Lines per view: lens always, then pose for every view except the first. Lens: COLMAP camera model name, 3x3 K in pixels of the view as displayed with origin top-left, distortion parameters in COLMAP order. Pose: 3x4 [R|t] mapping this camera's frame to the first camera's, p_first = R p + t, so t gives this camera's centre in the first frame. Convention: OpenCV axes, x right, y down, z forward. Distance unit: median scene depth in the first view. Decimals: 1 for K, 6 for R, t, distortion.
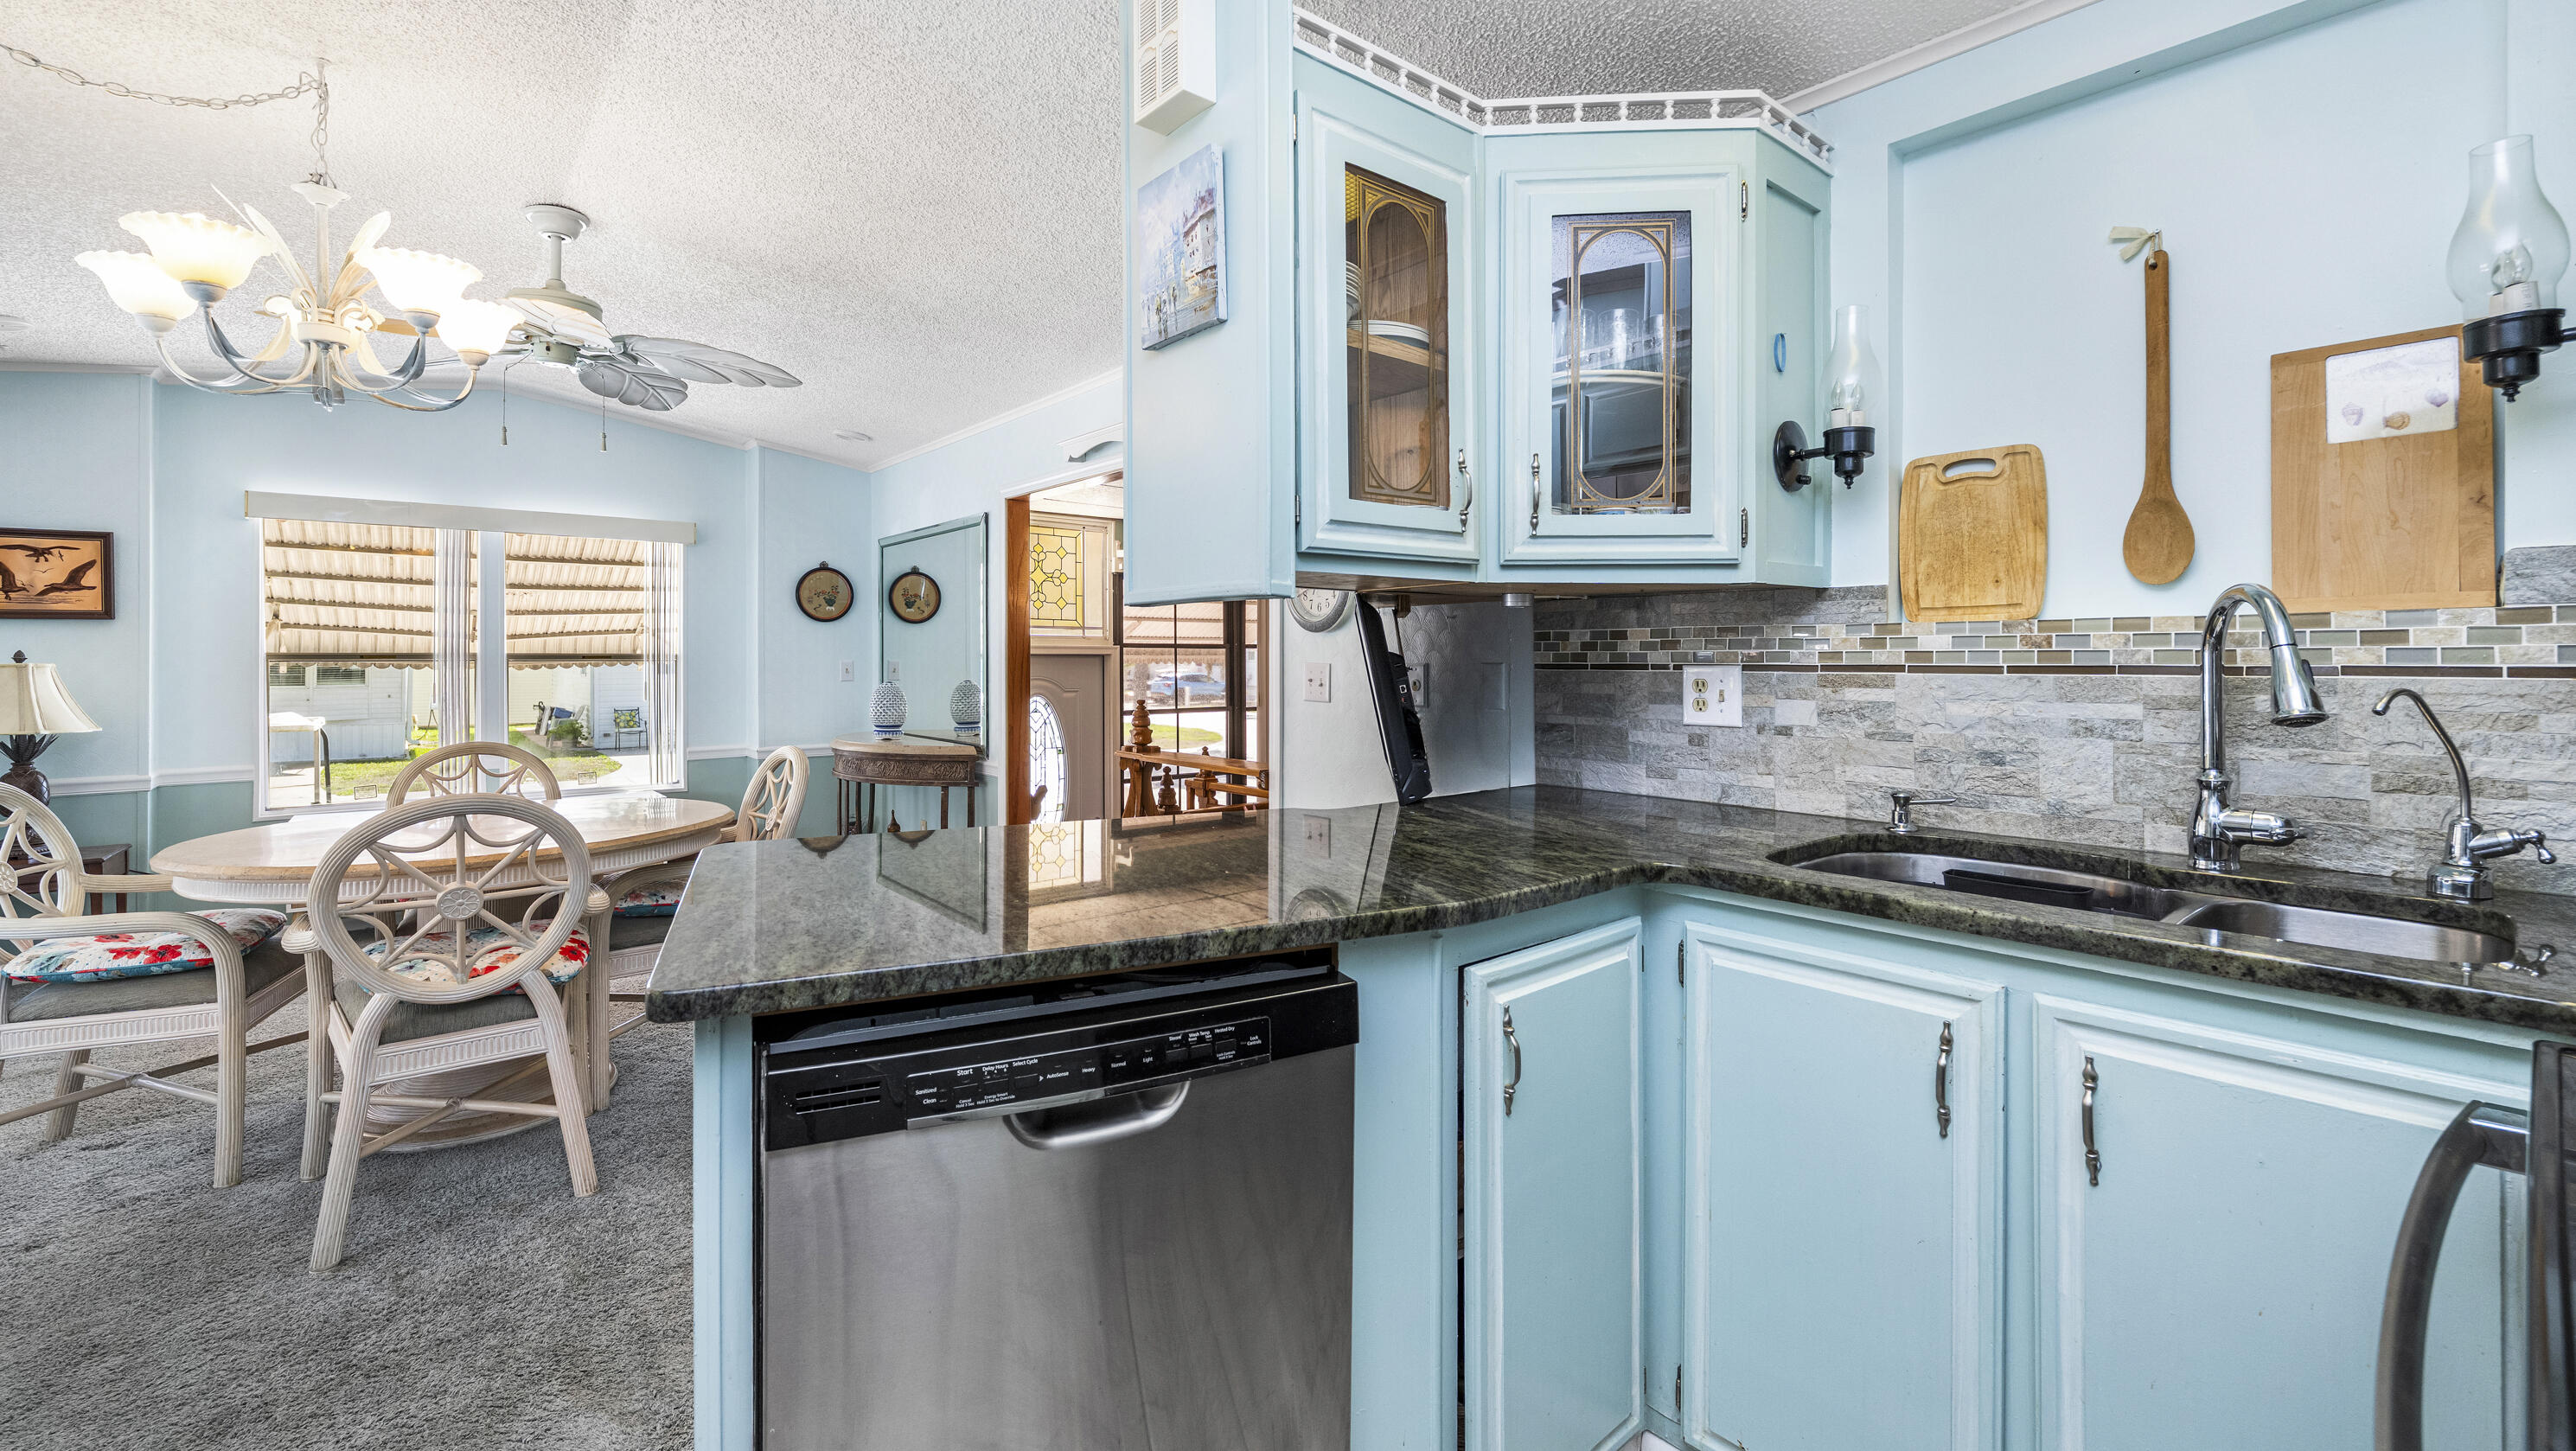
lens RADIAL K [[1065.3, 0, 1295.9], [0, 1065.3, 659.5], [0, 0, 1]] dist [-0.010650, 0.000432]
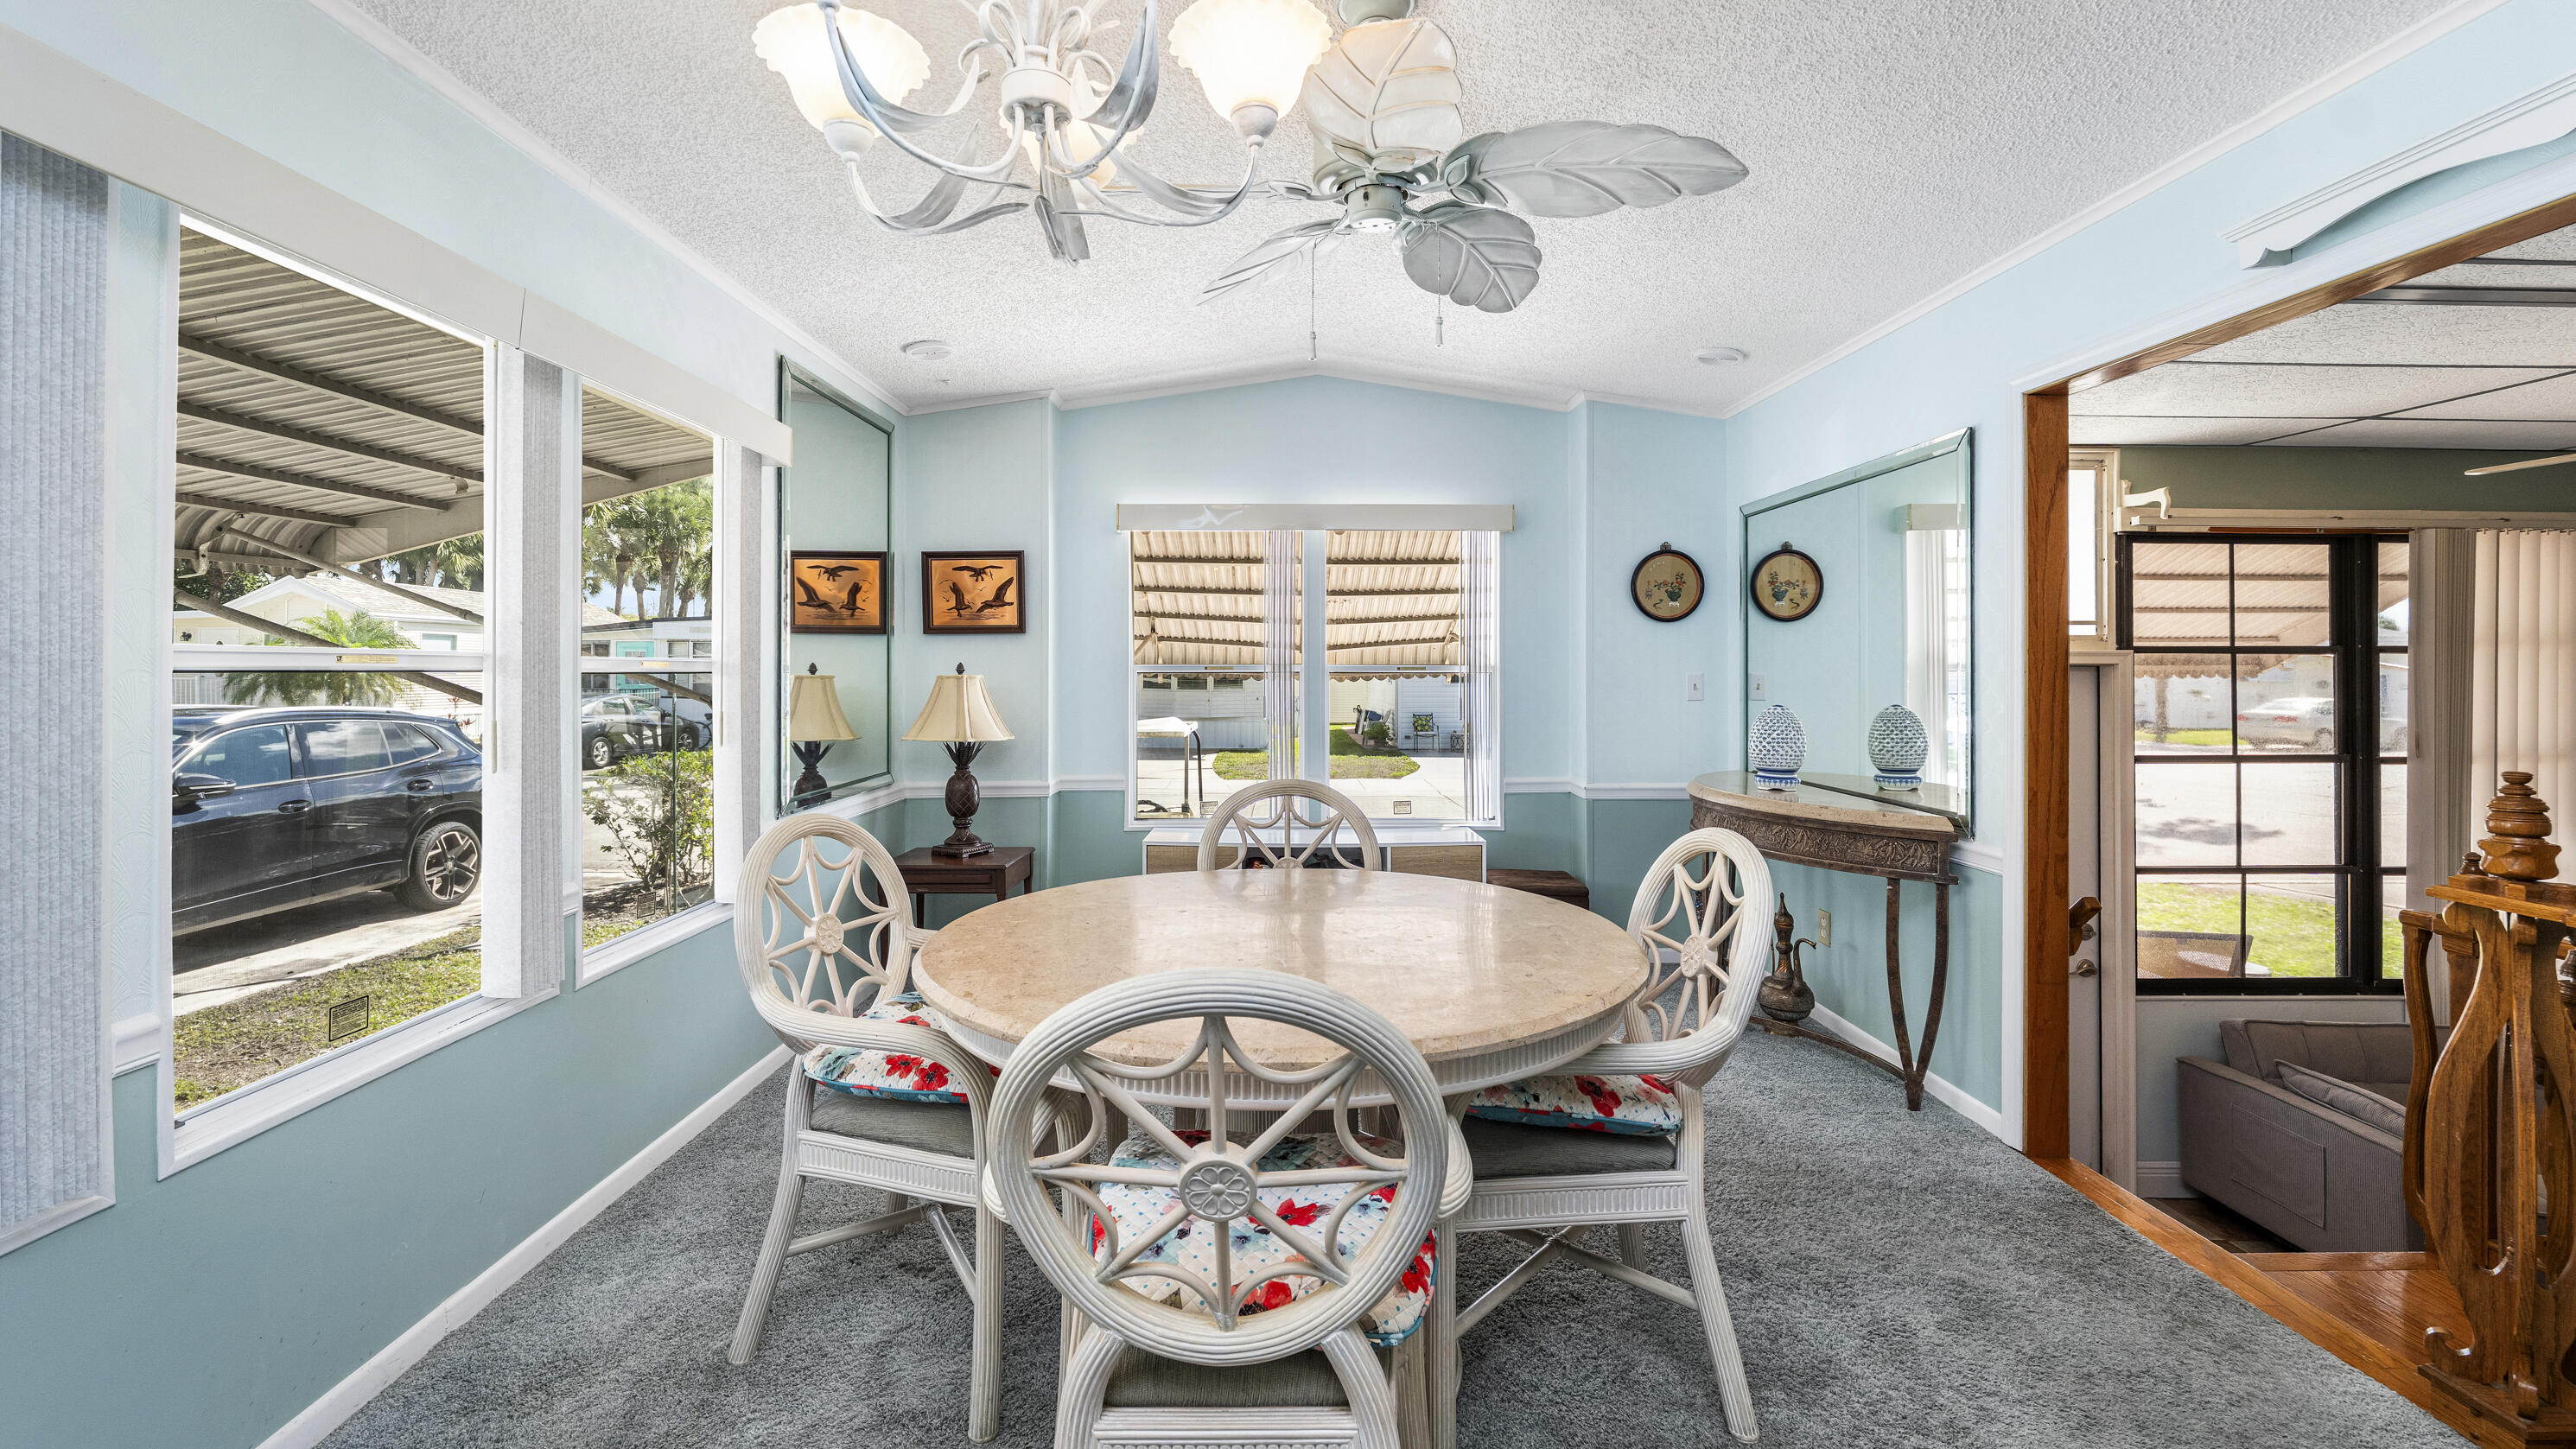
lens RADIAL K [[1065.3, 0, 1295.9], [0, 1065.3, 658.5], [0, 0, 1]] dist [-0.010650, 0.000432]
pose [[0.778903, -0.005223, -0.627122, -0.141409], [-0.000995, 0.999954, -0.009564, -0.001496], [0.627143, 0.008074, 0.778862, 0.198648]]
